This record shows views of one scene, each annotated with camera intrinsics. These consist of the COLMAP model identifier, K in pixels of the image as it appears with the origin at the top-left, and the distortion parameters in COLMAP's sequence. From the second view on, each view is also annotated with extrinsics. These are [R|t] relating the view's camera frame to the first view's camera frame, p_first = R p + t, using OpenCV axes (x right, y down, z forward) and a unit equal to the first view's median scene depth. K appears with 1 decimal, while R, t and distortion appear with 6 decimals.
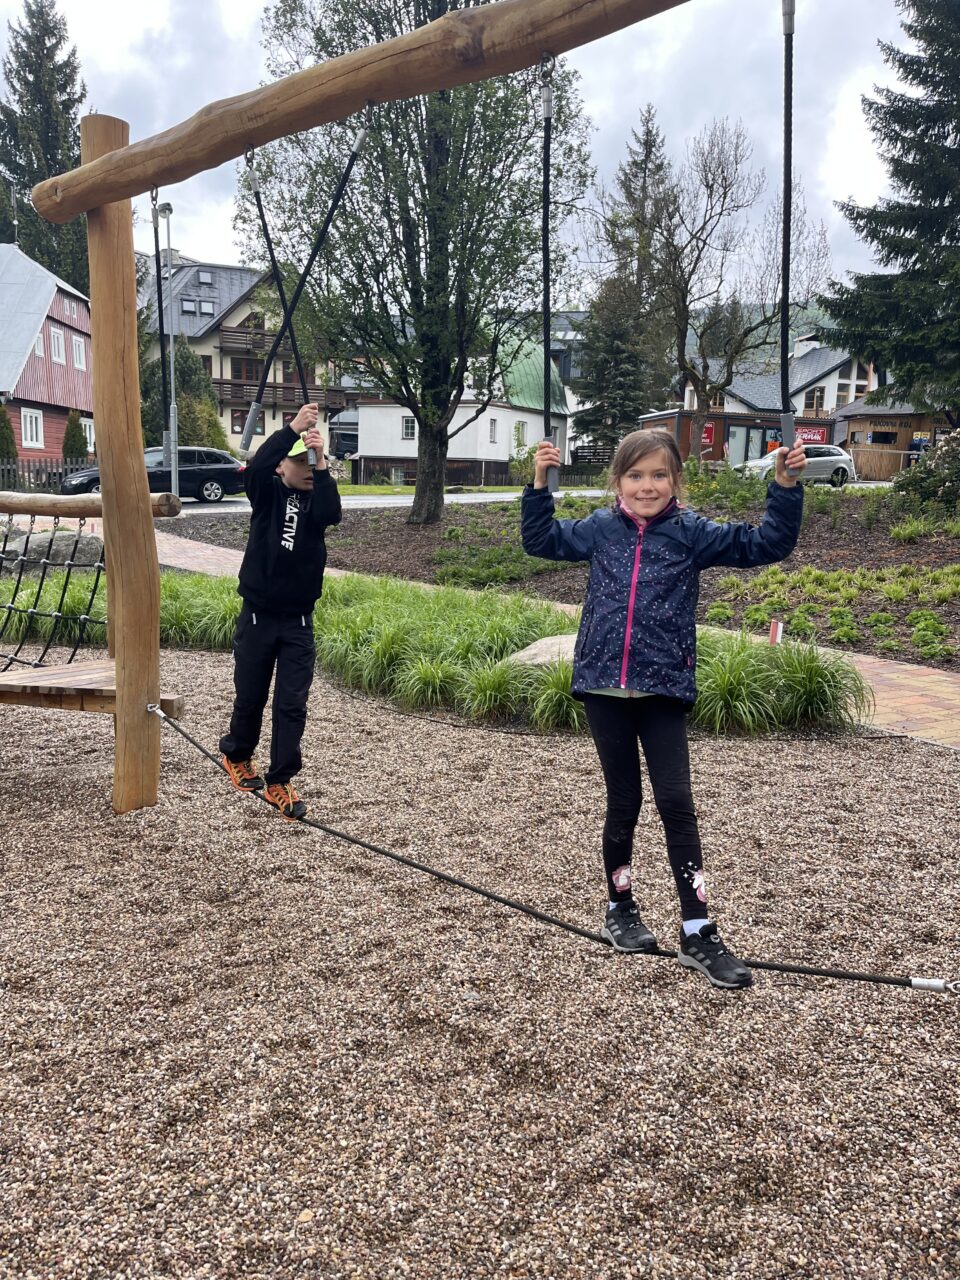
lens RADIAL K [[958.4, 0, 497.5], [0, 958.4, 643.9], [0, 0, 1]] dist [0.069219, -0.095949]
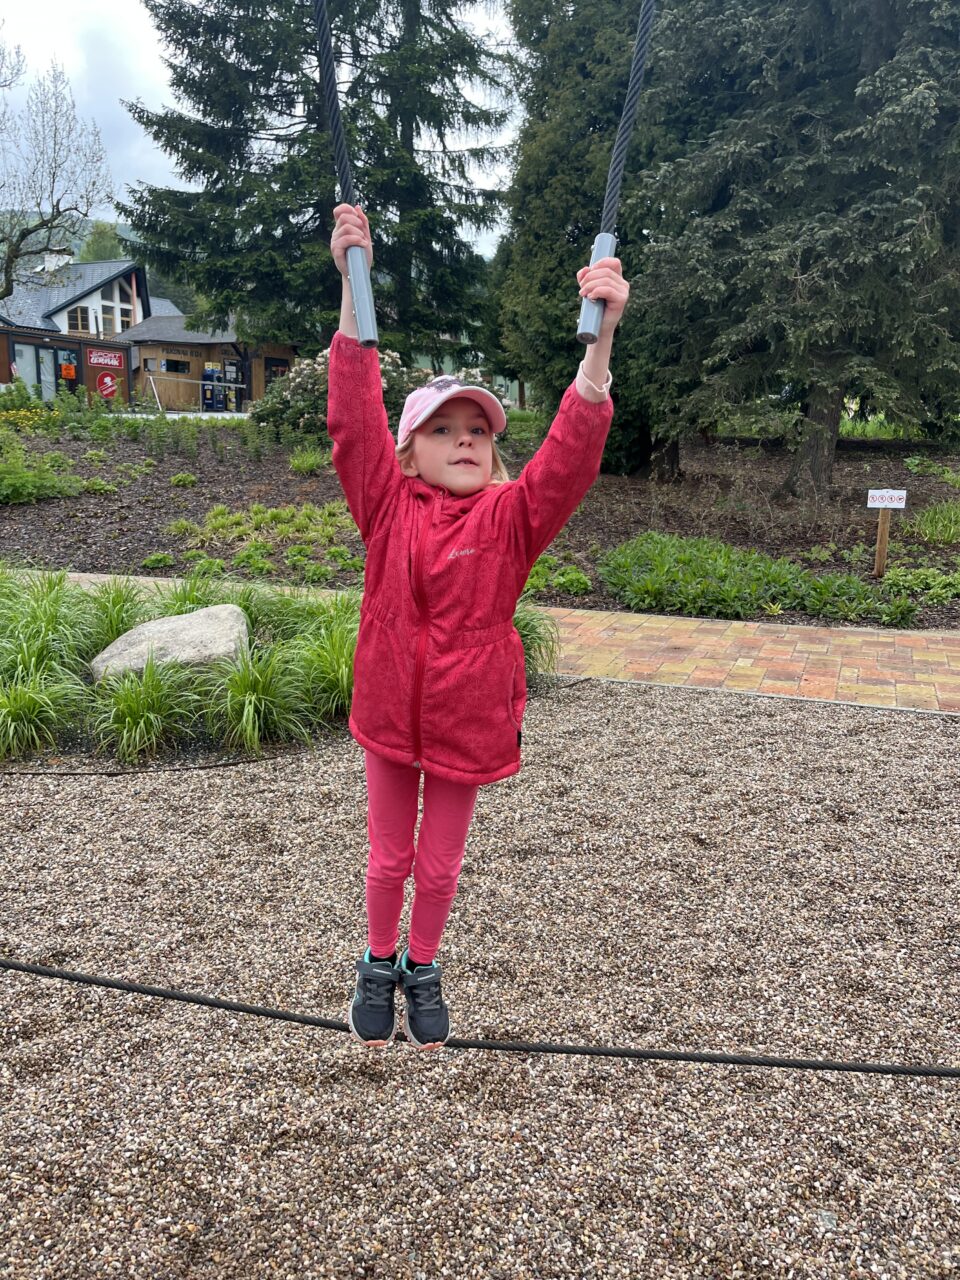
lens RADIAL K [[958.4, 0, 491.6], [0, 958.4, 651.8], [0, 0, 1]] dist [0.069219, -0.095949]
pose [[0.748288, -0.146311, 0.647037, -0.061708], [0.096196, 0.988997, 0.112388, -0.011033], [-0.656362, -0.021856, 0.754130, 0.075406]]
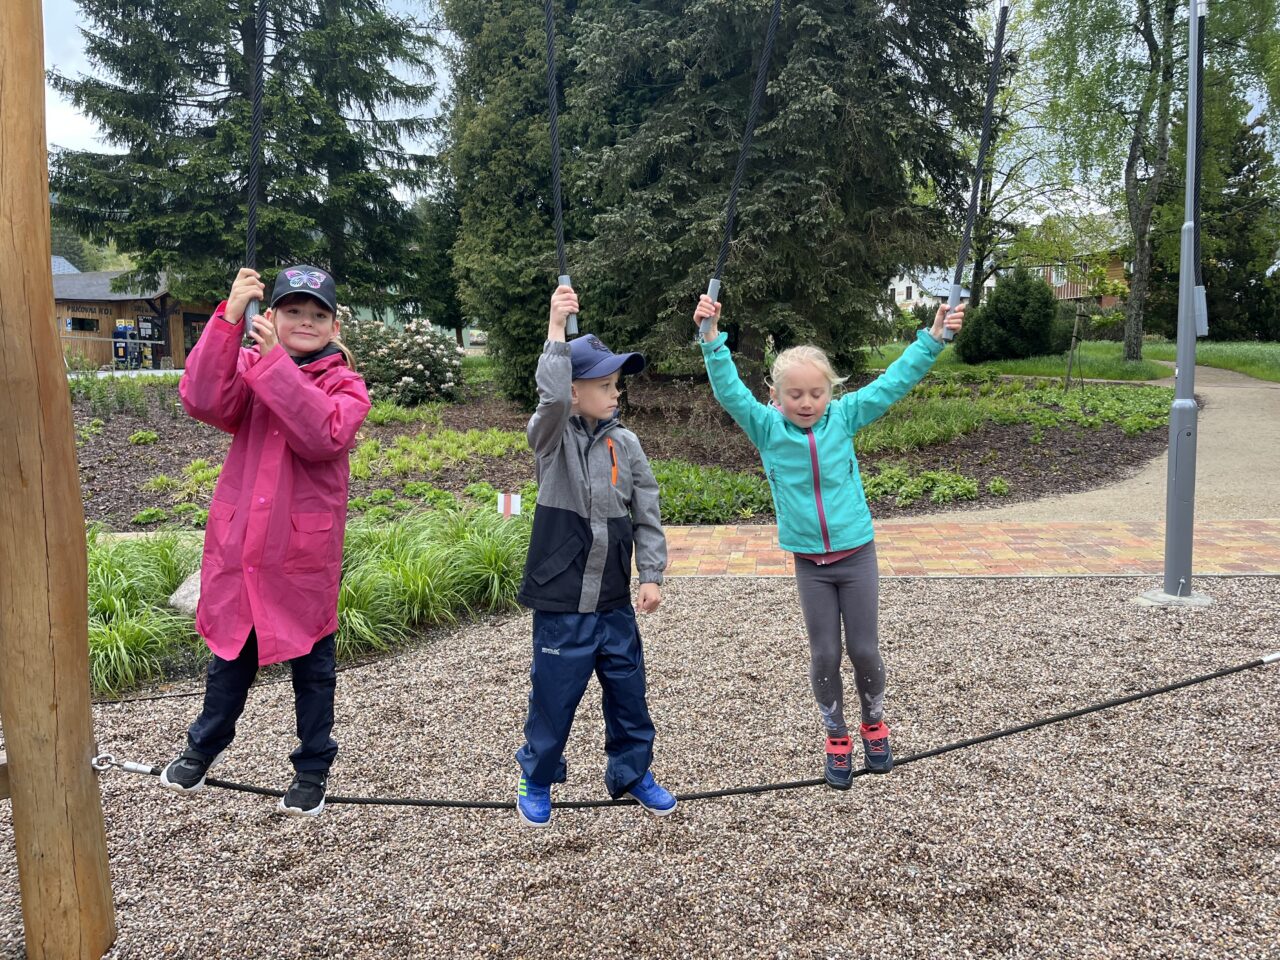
lens RADIAL K [[958.4, 0, 647.2], [0, 958.4, 462.1], [0, 0, 1]] dist [0.069219, -0.095949]
pose [[0.571486, -0.100611, 0.814421, -0.103860], [0.159612, 0.987130, 0.009946, -0.009918], [-0.804940, 0.124307, 0.580190, 0.067592]]
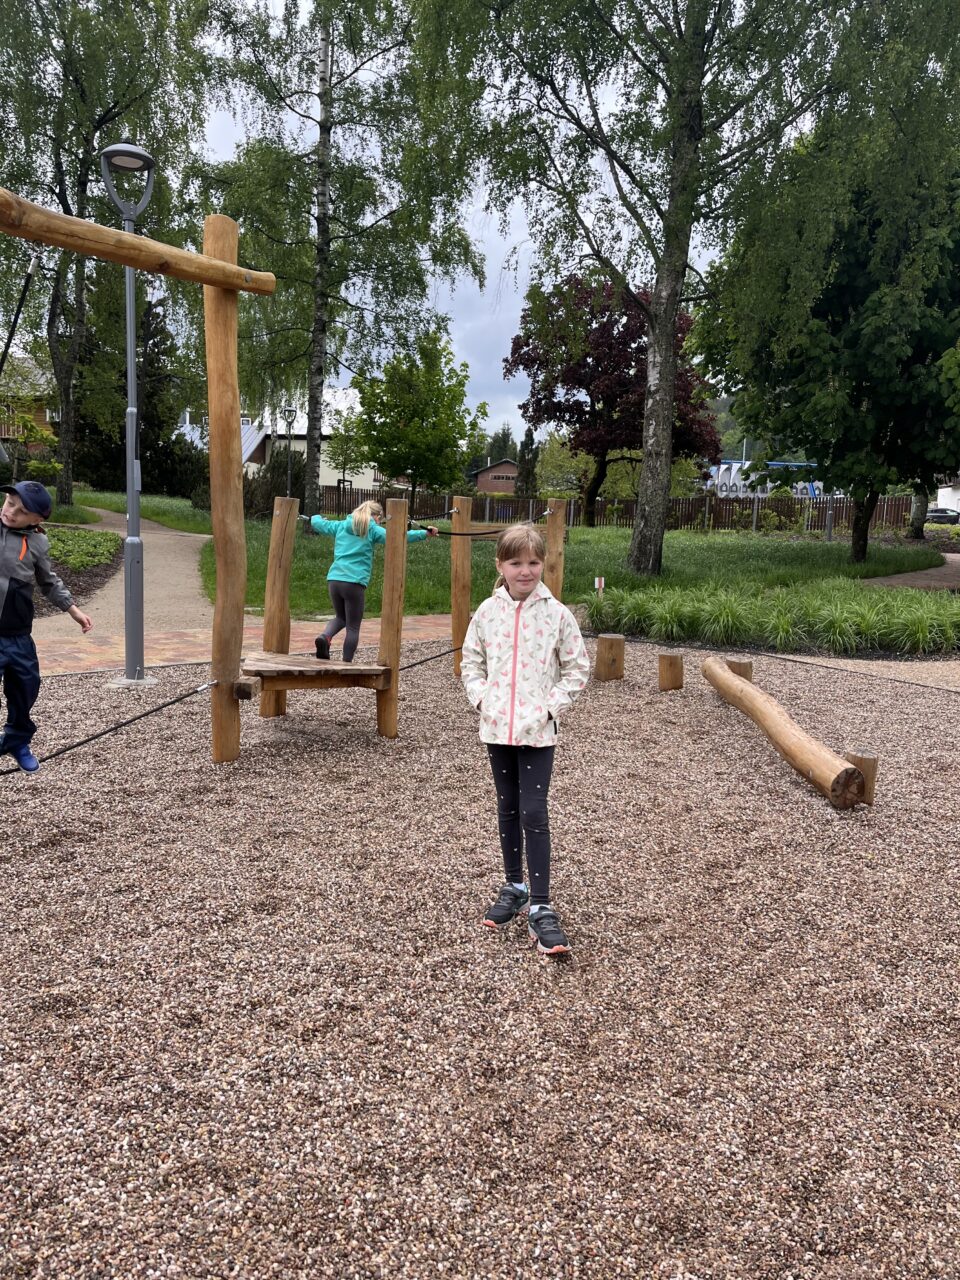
lens RADIAL K [[958.4, 0, 492.0], [0, 958.4, 645.6], [0, 0, 1]] dist [0.069219, -0.095949]
pose [[-0.270047, -0.144028, 0.952014, -0.173988], [0.116760, 0.976553, 0.180861, -0.010713], [-0.955741, 0.159998, -0.246899, 0.068398]]
